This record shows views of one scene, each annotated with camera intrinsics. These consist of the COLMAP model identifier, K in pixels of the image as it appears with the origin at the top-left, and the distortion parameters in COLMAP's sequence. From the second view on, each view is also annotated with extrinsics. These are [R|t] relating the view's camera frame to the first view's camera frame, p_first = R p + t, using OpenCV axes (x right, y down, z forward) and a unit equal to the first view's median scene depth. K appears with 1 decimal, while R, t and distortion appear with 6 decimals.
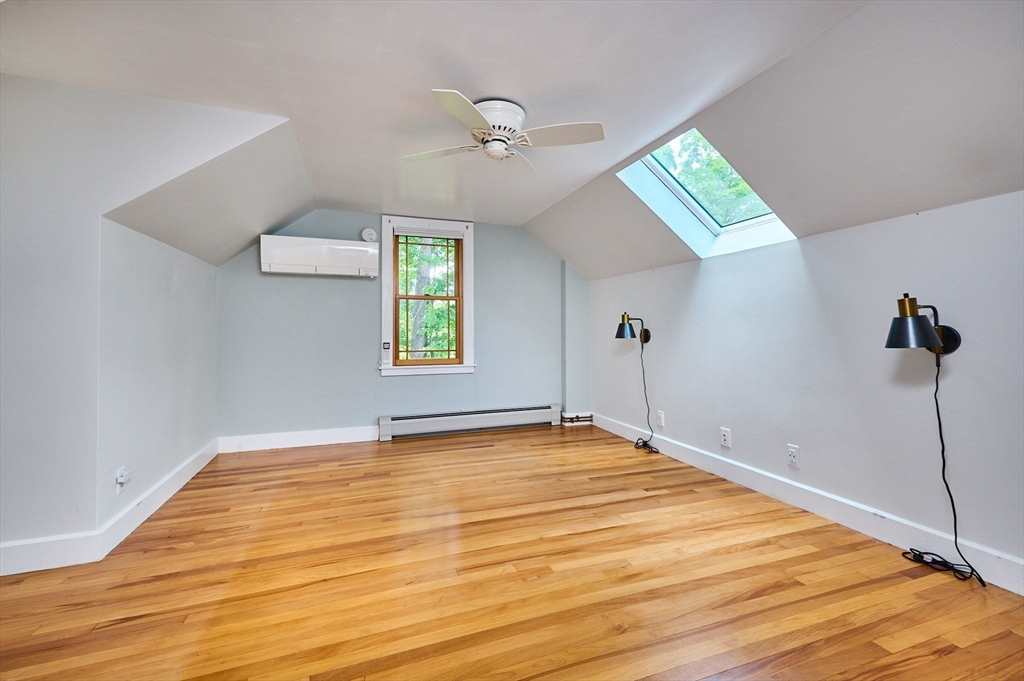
lens RADIAL K [[429.2, 0, 514.7], [0, 429.2, 336.7], [0, 0, 1]] dist [0.004289, 0.000280]
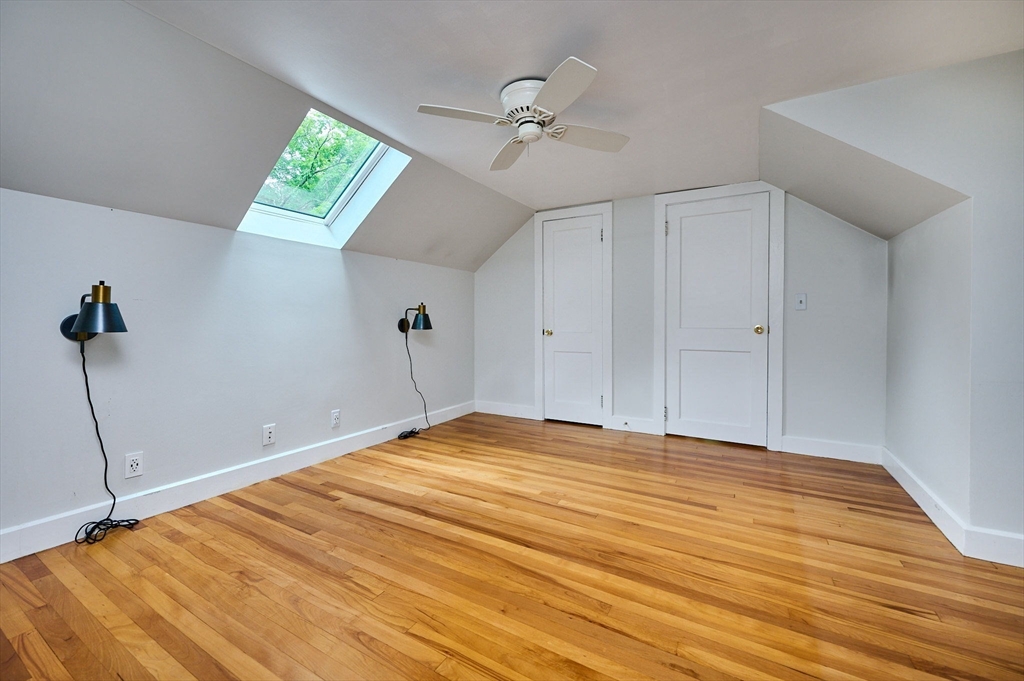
lens RADIAL K [[429.2, 0, 513.5], [0, 429.2, 332.0], [0, 0, 1]] dist [0.004289, 0.000280]
pose [[-0.641162, -0.016010, 0.767238, -0.678916], [0.010045, 0.999522, 0.029251, -0.009135], [-0.767340, 0.026461, -0.640695, 1.456619]]
